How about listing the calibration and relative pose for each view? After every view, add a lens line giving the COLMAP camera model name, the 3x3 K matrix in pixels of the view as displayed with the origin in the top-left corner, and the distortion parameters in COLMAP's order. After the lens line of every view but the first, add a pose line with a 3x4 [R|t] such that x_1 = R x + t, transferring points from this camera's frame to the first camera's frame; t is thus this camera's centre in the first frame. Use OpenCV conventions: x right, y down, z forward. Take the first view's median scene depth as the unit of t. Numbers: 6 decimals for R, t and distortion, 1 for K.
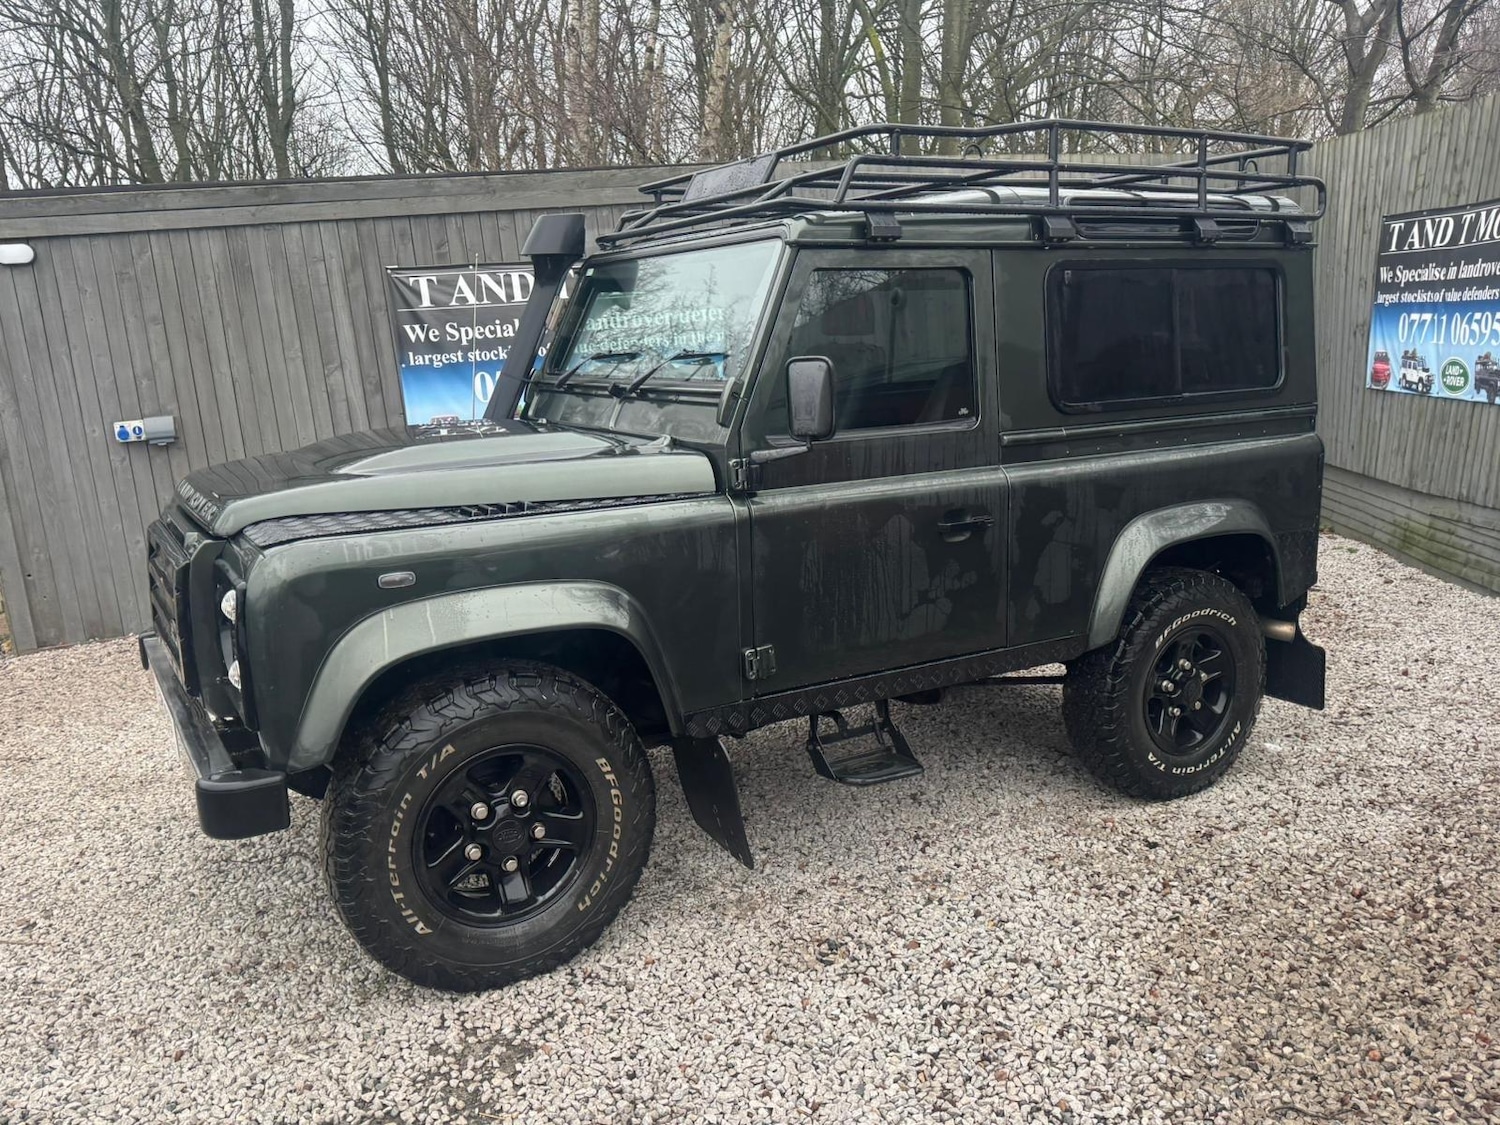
lens RADIAL K [[1233.9, 0, 761.8], [0, 1233.9, 550.9], [0, 0, 1]] dist [0.058743, -0.078733]
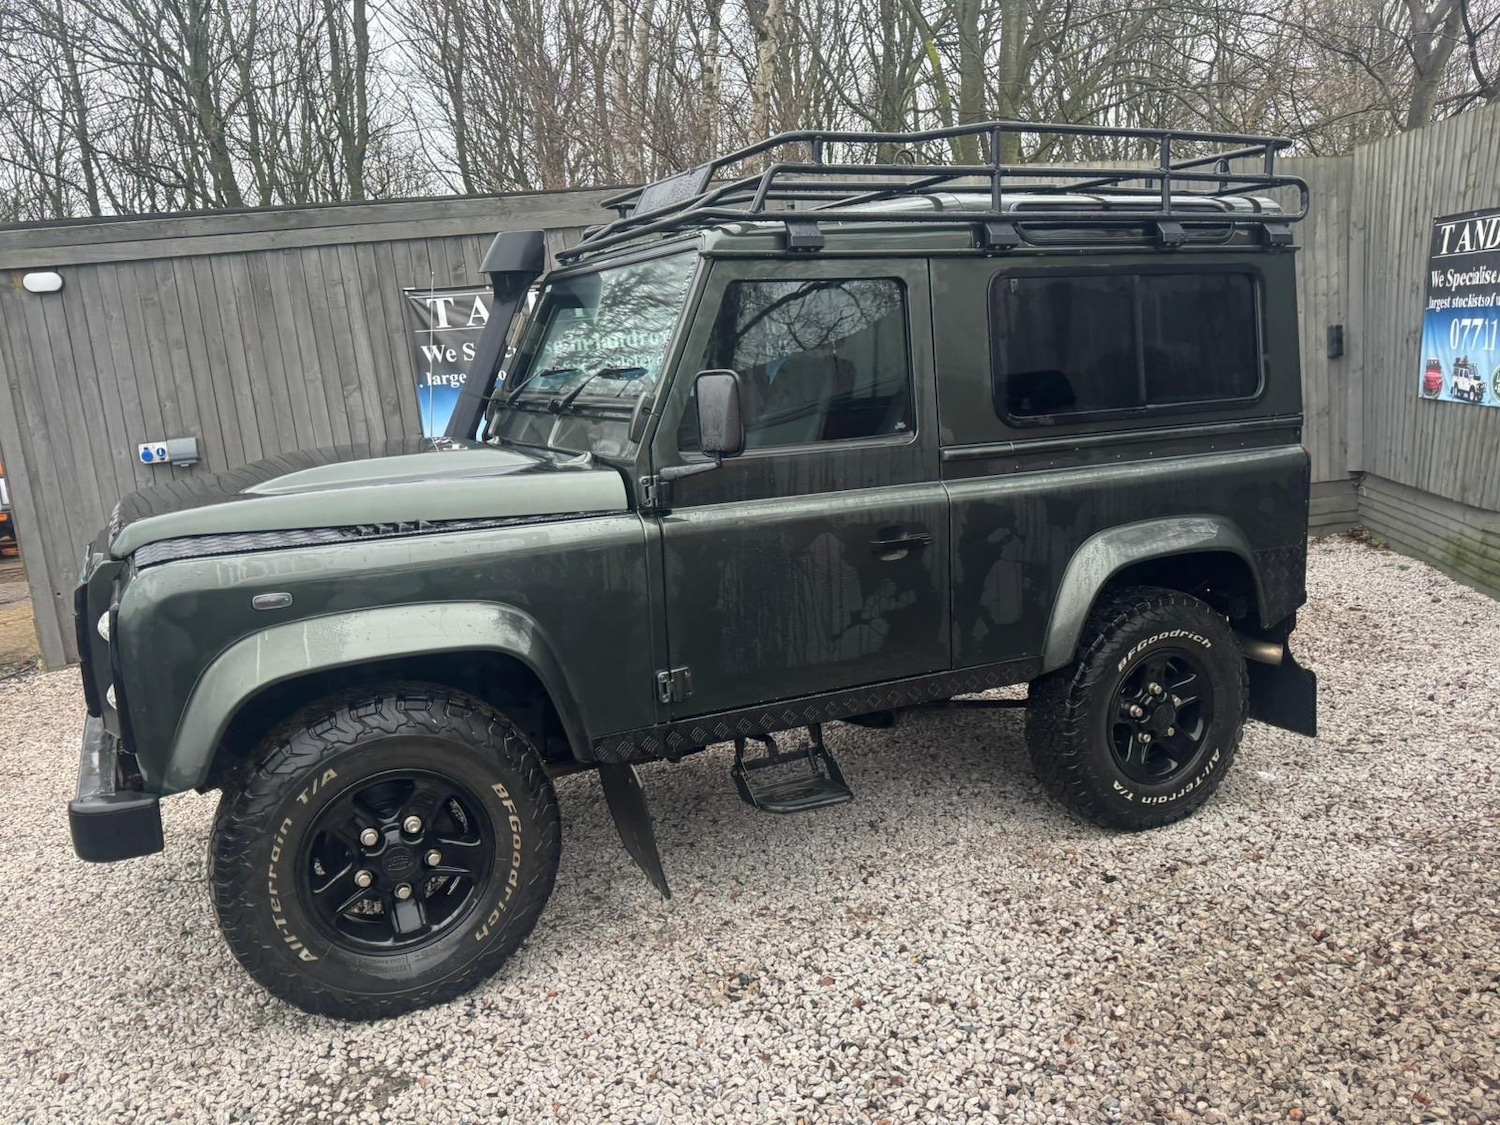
lens RADIAL K [[1229.8, 0, 787.3], [0, 1229.8, 551.9], [0, 0, 1]] dist [0.057260, -0.075538]
pose [[0.997454, -0.002219, -0.071278, 0.151369], [0.001335, 0.999922, -0.012455, -0.002431], [0.071300, 0.012328, 0.997379, 0.037853]]
